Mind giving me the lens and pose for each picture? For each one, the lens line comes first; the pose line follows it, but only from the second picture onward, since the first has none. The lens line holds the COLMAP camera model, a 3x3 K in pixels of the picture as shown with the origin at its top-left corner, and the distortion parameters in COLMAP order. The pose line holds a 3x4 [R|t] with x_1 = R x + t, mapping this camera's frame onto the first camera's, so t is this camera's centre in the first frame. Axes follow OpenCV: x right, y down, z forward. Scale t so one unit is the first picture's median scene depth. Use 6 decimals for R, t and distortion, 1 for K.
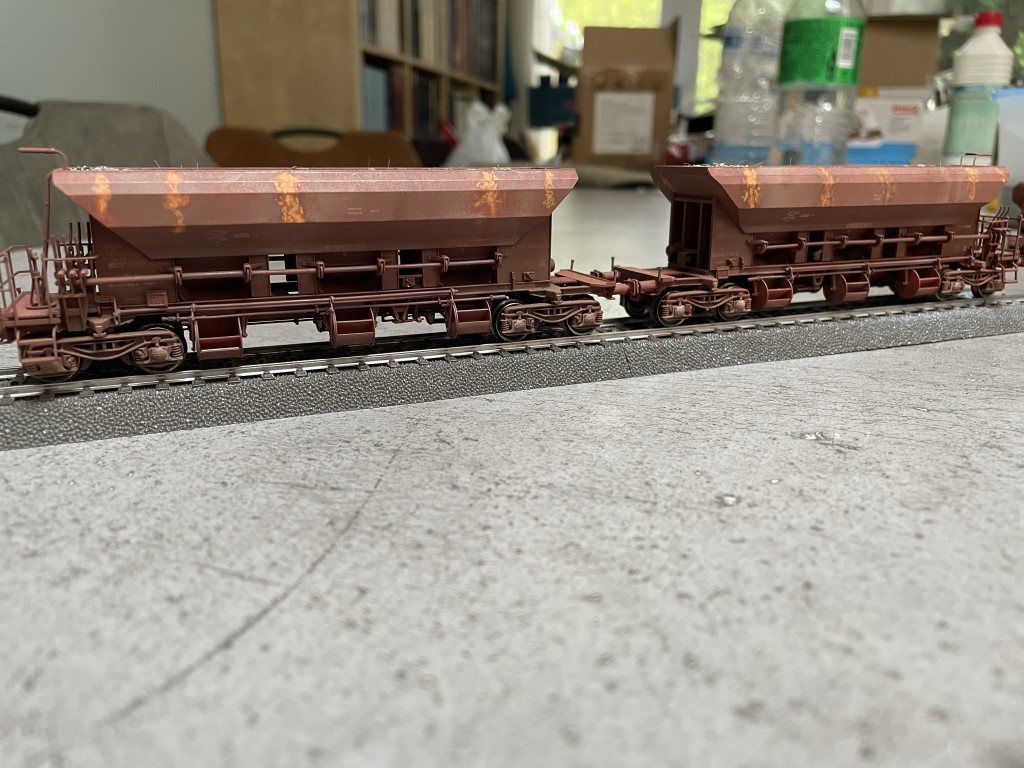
lens RADIAL K [[800.2, 0, 512.0], [0, 800.2, 384.0], [0, 0, 1]] dist [0.079717, -0.151213]
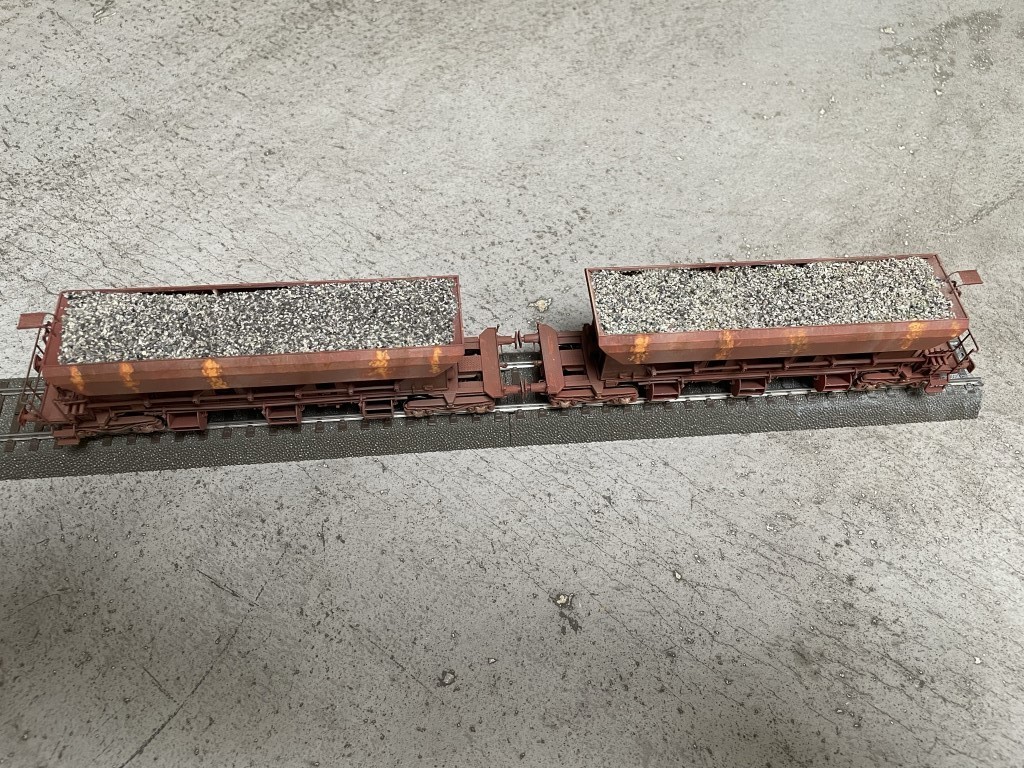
lens RADIAL K [[800.2, 0, 512.0], [0, 800.2, 384.0], [0, 0, 1]] dist [0.079717, -0.151213]
pose [[0.953939, 0.279561, -0.108842, 0.338745], [-0.144360, 0.745797, 0.650344, -1.178741], [0.262985, -0.604676, 0.751802, 0.121744]]
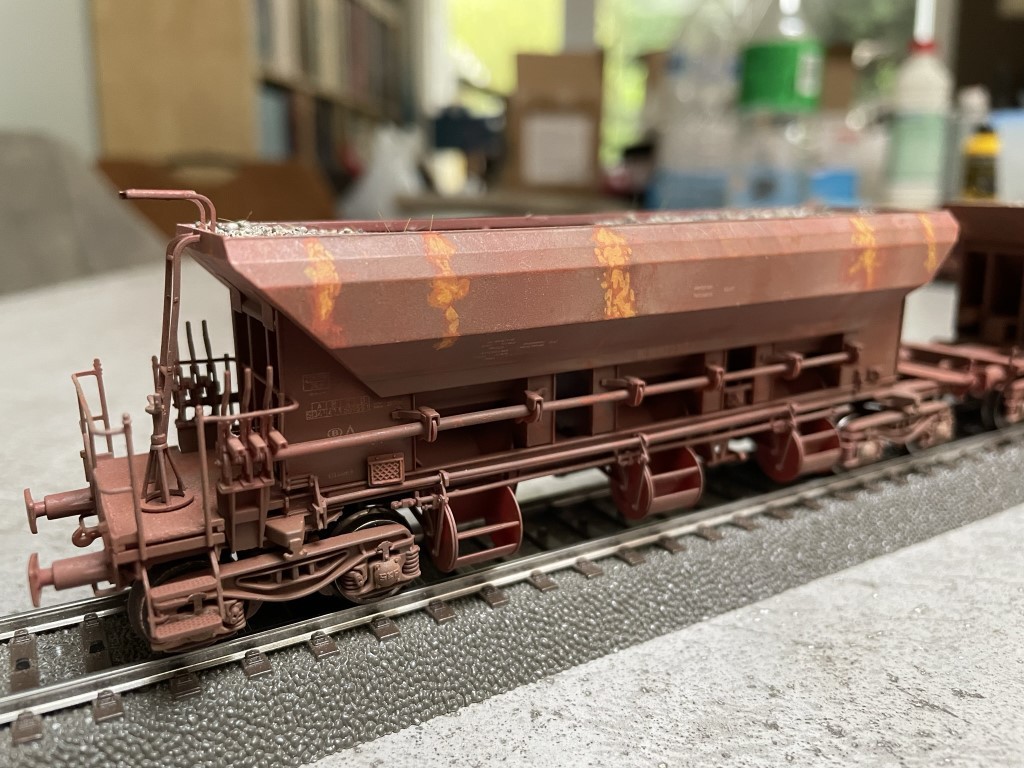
lens RADIAL K [[831.6, 0, 514.1], [0, 831.6, 379.9], [0, 0, 1]] dist [0.059799, -0.151848]
pose [[0.991113, -0.038788, 0.127242, -0.430823], [0.044480, 0.998118, -0.042204, -0.140046], [-0.125366, 0.047488, 0.990973, 0.453252]]
